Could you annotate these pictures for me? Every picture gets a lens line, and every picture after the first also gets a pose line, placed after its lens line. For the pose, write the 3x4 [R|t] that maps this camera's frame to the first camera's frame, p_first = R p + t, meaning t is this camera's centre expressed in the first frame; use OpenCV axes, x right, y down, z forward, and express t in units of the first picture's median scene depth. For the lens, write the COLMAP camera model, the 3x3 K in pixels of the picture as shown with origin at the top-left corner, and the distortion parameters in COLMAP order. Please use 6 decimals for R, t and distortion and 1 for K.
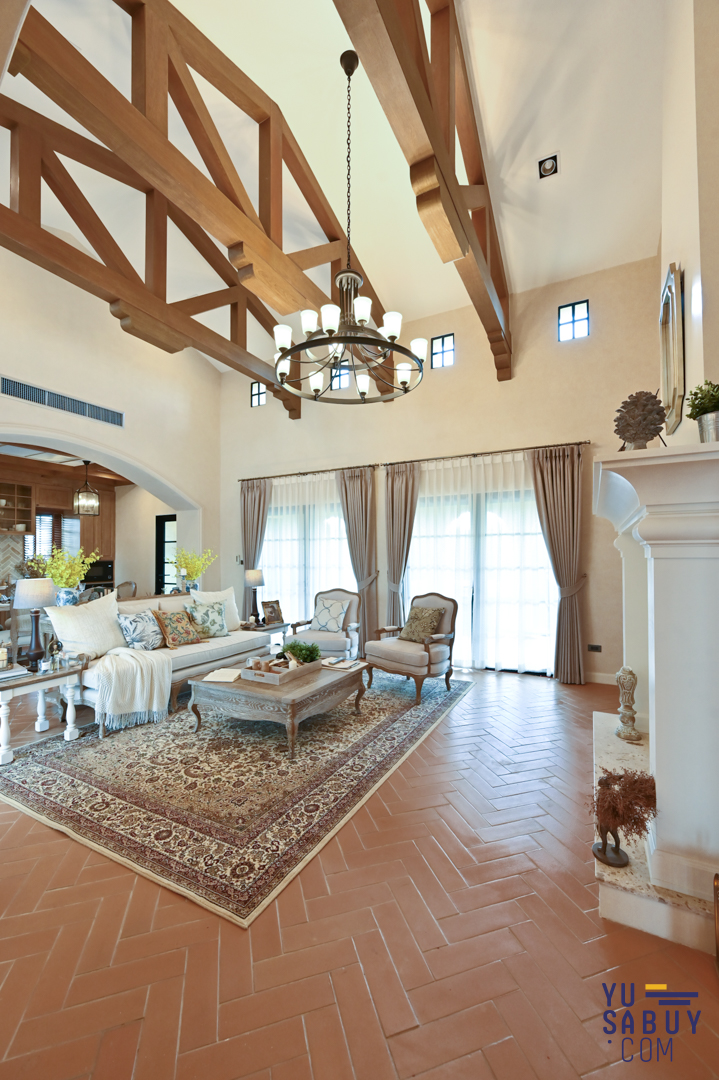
lens RADIAL K [[438.9, 0, 360.3], [0, 438.9, 552.9], [0, 0, 1]] dist [-0.000235, 0.000072]
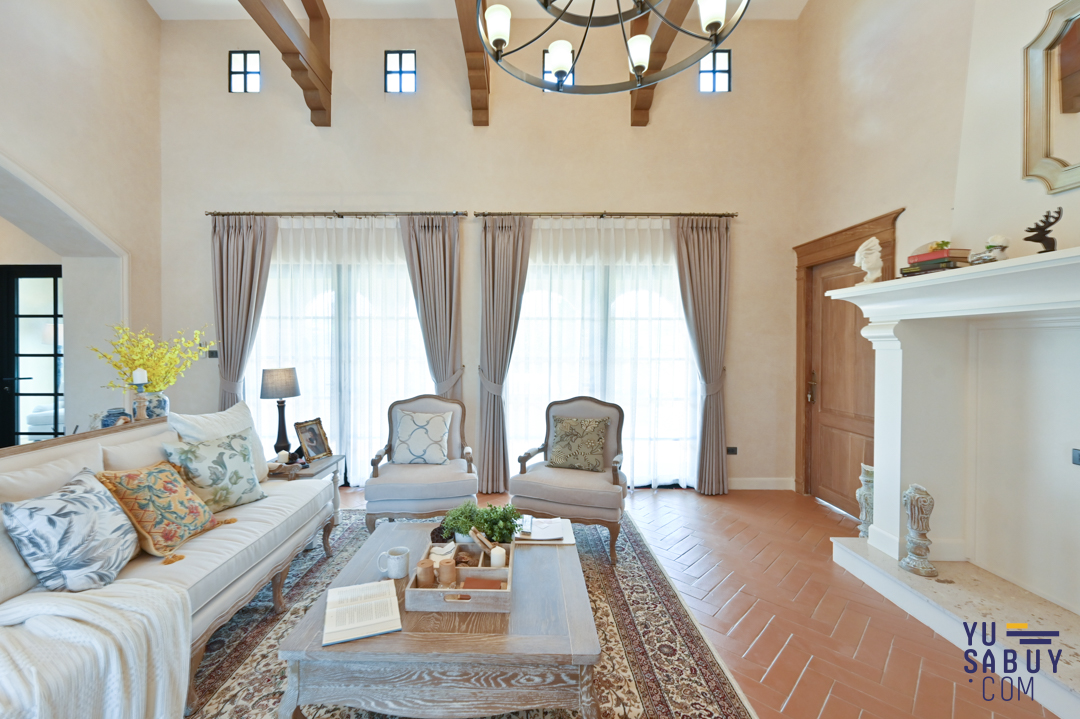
lens RADIAL K [[474.3, 0, 537.0], [0, 474.3, 351.8], [0, 0, 1]] dist [0.002004, 0.000694]
pose [[0.888558, -0.001343, 0.458763, -0.245012], [-0.009121, 0.999746, 0.020593, 0.001963], [-0.458674, -0.022482, 0.888320, 0.325658]]
